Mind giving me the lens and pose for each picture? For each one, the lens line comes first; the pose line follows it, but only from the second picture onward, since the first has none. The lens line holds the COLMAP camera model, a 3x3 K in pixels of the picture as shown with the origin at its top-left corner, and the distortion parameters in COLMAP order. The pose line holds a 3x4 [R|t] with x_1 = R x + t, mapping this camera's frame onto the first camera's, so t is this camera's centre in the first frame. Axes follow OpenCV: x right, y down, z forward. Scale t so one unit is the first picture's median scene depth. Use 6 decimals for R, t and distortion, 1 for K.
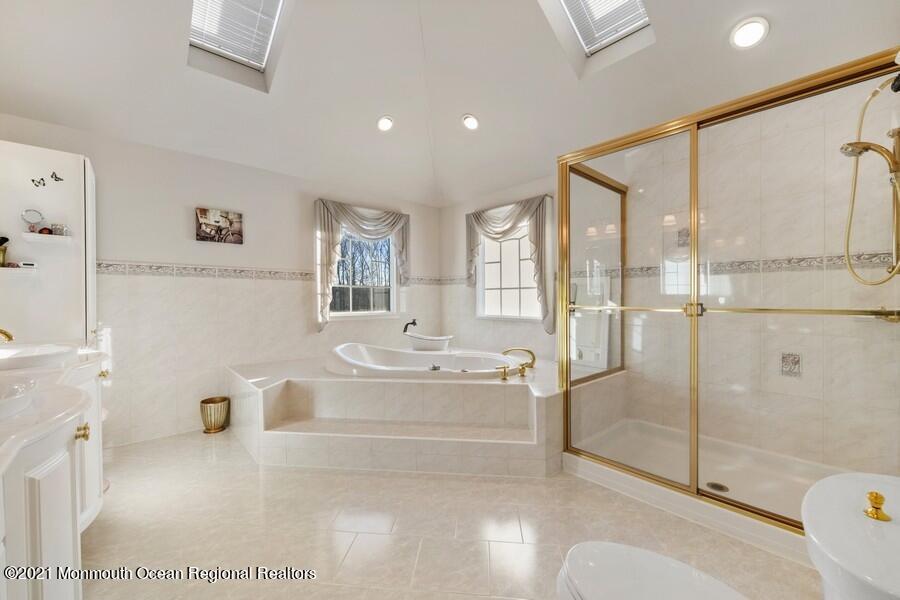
lens RADIAL K [[367.5, 0, 449.5], [0, 367.5, 301.4], [0, 0, 1]] dist [-0.001329, -0.000240]
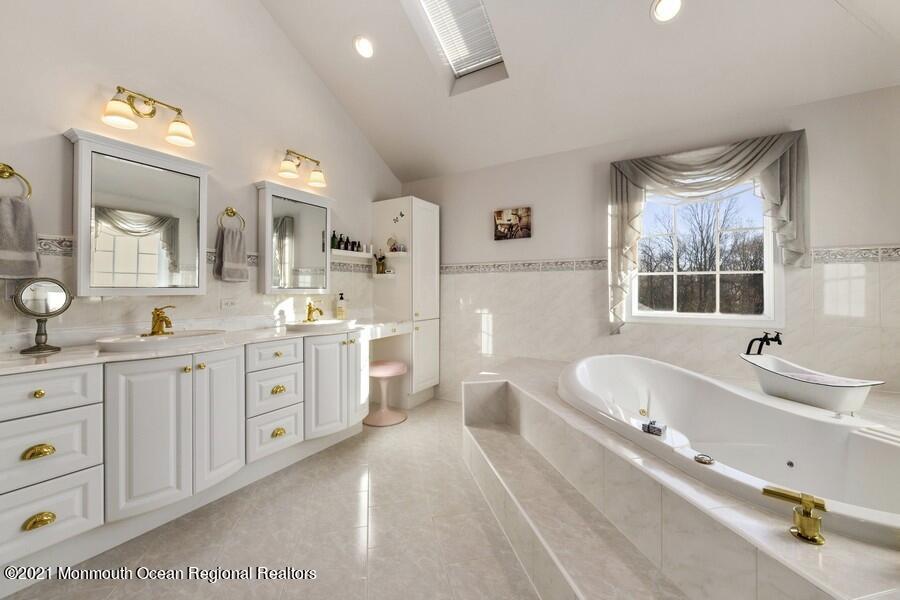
lens RADIAL K [[361.8, 0, 448.8], [0, 361.8, 290.2], [0, 0, 1]] dist [0.003075, -0.000118]
pose [[0.281041, 0.001026, -0.959695, 0.320264], [-0.005077, 0.999987, -0.000418, -0.010297], [0.959682, 0.004990, 0.281043, 0.511963]]
